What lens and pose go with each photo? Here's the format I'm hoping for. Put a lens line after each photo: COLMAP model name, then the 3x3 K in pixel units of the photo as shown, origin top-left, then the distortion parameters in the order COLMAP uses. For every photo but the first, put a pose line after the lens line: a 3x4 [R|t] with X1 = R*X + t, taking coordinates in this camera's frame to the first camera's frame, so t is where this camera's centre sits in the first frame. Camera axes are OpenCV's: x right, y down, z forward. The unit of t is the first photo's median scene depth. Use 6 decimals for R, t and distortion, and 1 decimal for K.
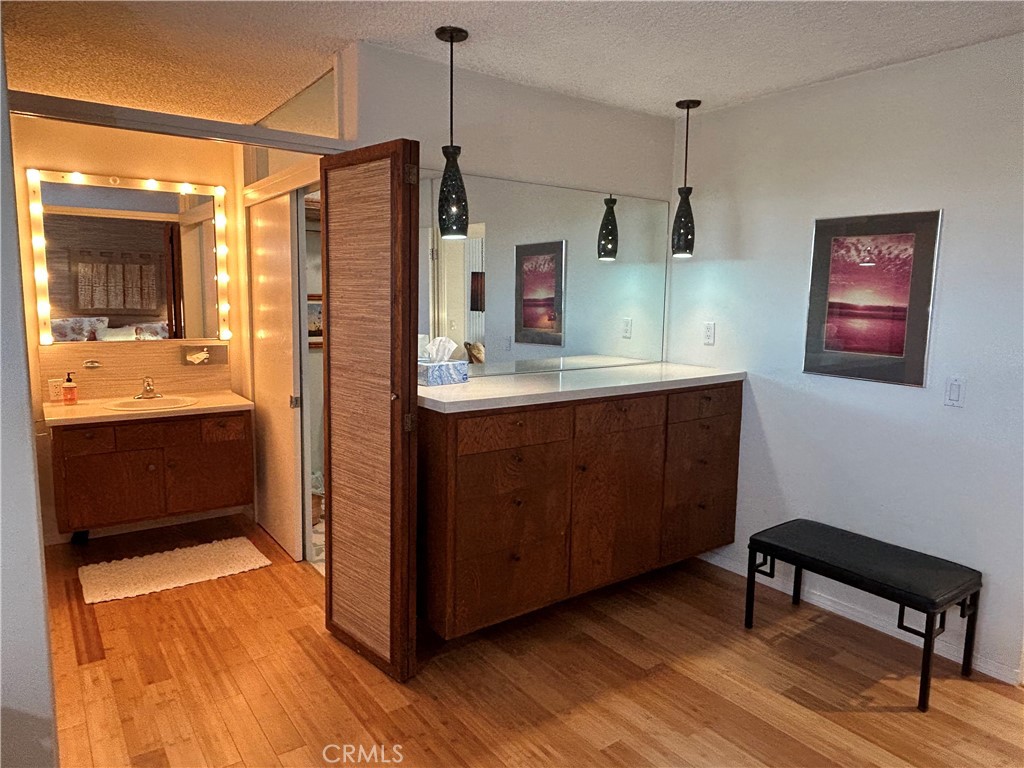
lens RADIAL K [[679.3, 0, 512.0], [0, 679.3, 384.0], [0, 0, 1]] dist [0.010466, -0.005591]
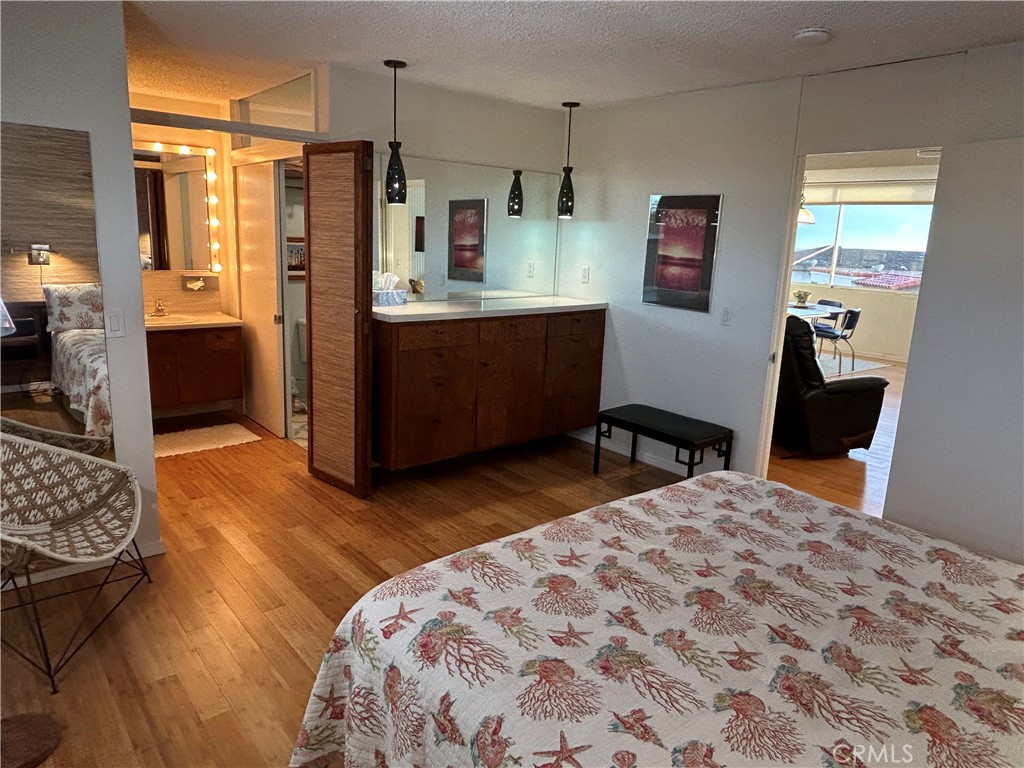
lens RADIAL K [[679.3, 0, 512.0], [0, 679.3, 384.0], [0, 0, 1]] dist [0.010466, -0.005591]
pose [[0.997157, 0.009089, 0.074806, 0.050811], [-0.015551, 0.996151, 0.086267, 0.036484], [-0.073734, -0.087185, 0.993460, -0.459511]]
